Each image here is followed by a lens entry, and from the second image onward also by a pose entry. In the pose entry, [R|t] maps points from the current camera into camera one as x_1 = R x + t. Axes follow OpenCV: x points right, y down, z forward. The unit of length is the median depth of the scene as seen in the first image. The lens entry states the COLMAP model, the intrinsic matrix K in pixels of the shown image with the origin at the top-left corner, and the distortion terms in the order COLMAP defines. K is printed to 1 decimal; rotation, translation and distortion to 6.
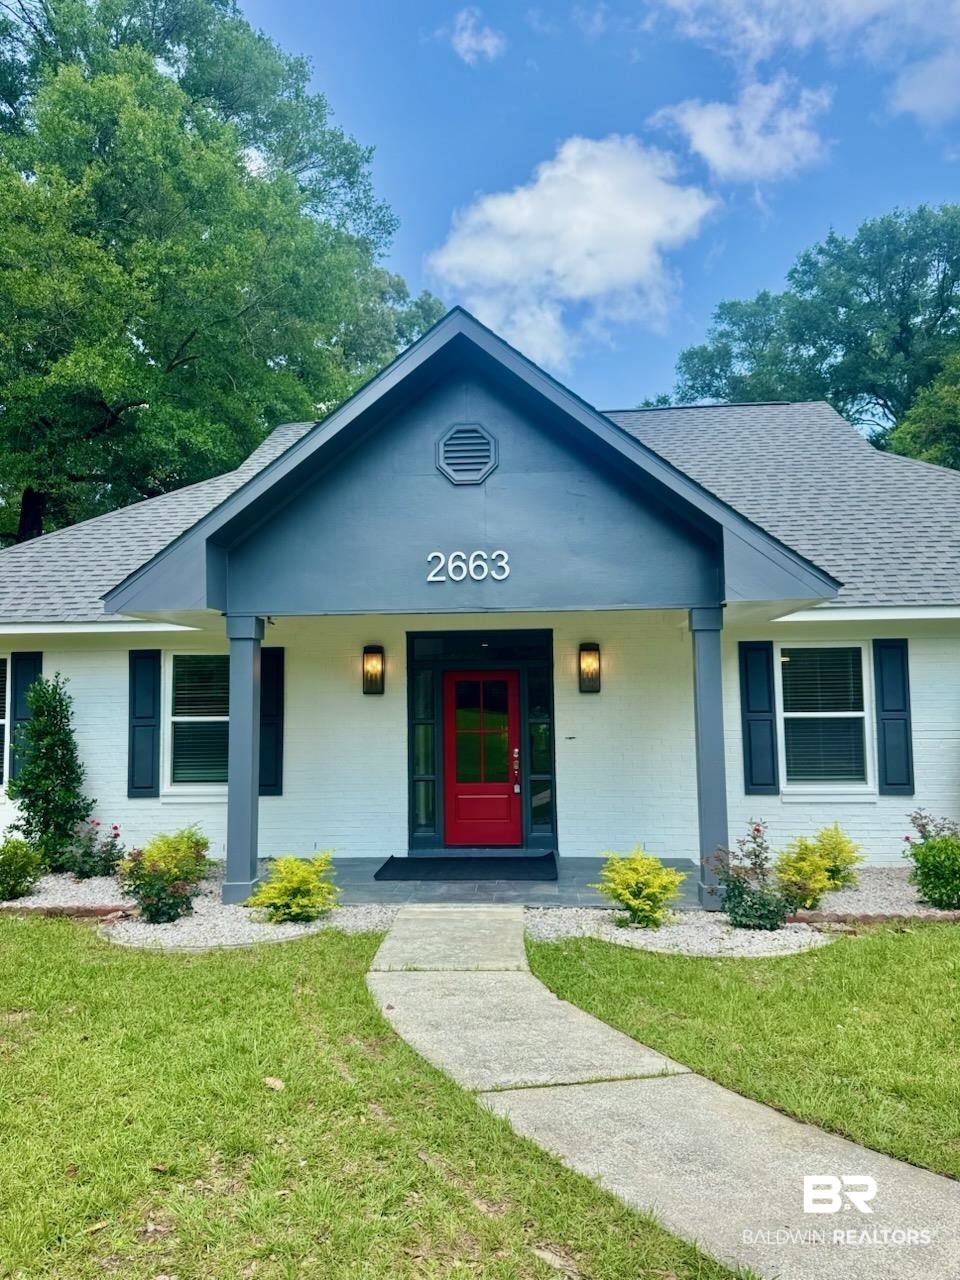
lens RADIAL K [[907.5, 0, 469.8], [0, 907.5, 631.9], [0, 0, 1]] dist [0.025903, -0.017355]
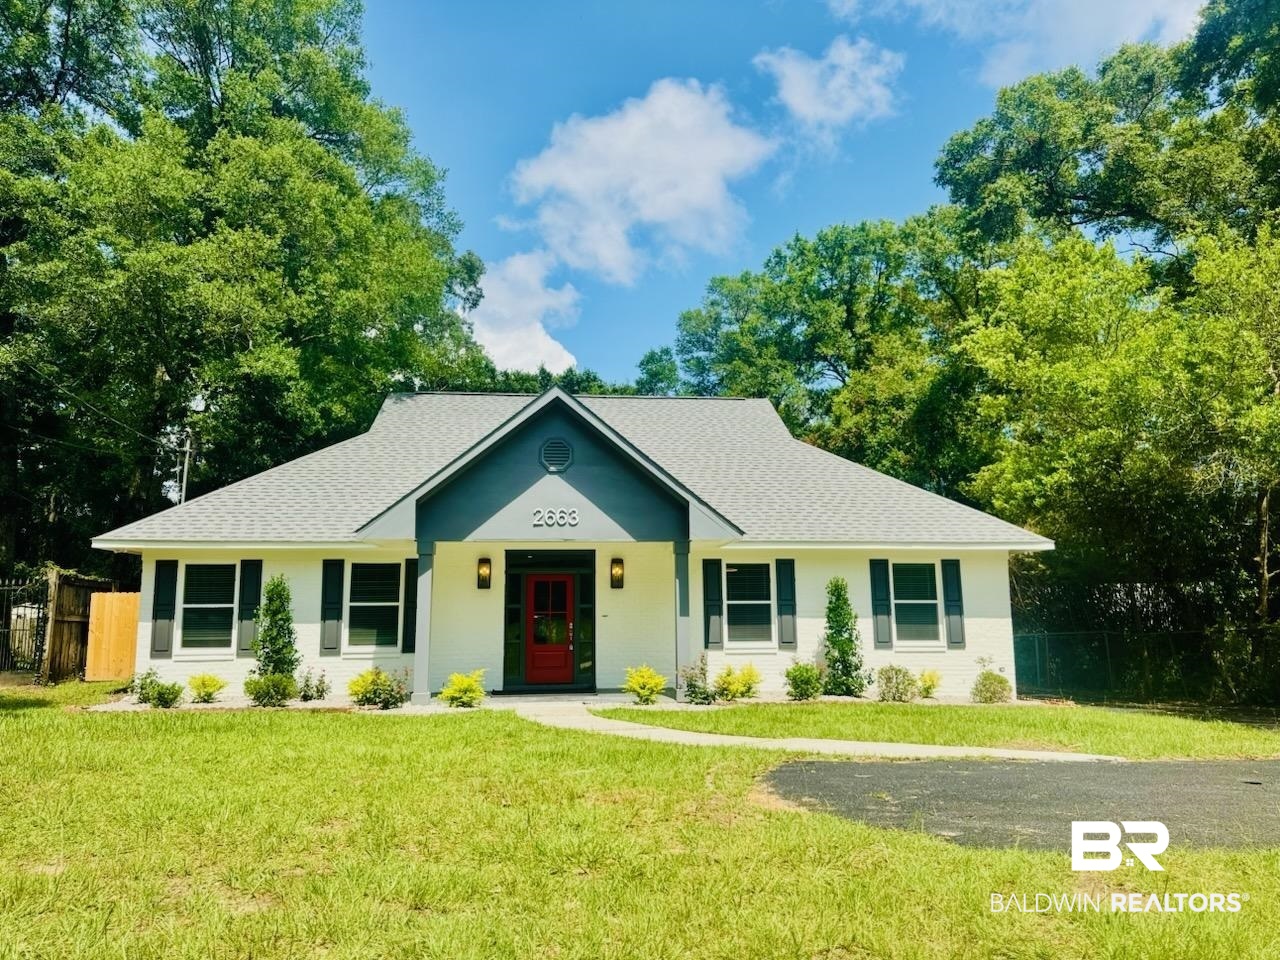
lens RADIAL K [[907.5, 0, 644.2], [0, 907.5, 474.0], [0, 0, 1]] dist [0.025903, -0.017355]
pose [[0.982332, 0.031396, 0.184492, -0.127901], [-0.017372, 0.996869, -0.077141, -0.014928], [-0.186337, 0.072573, 0.979802, -0.641882]]
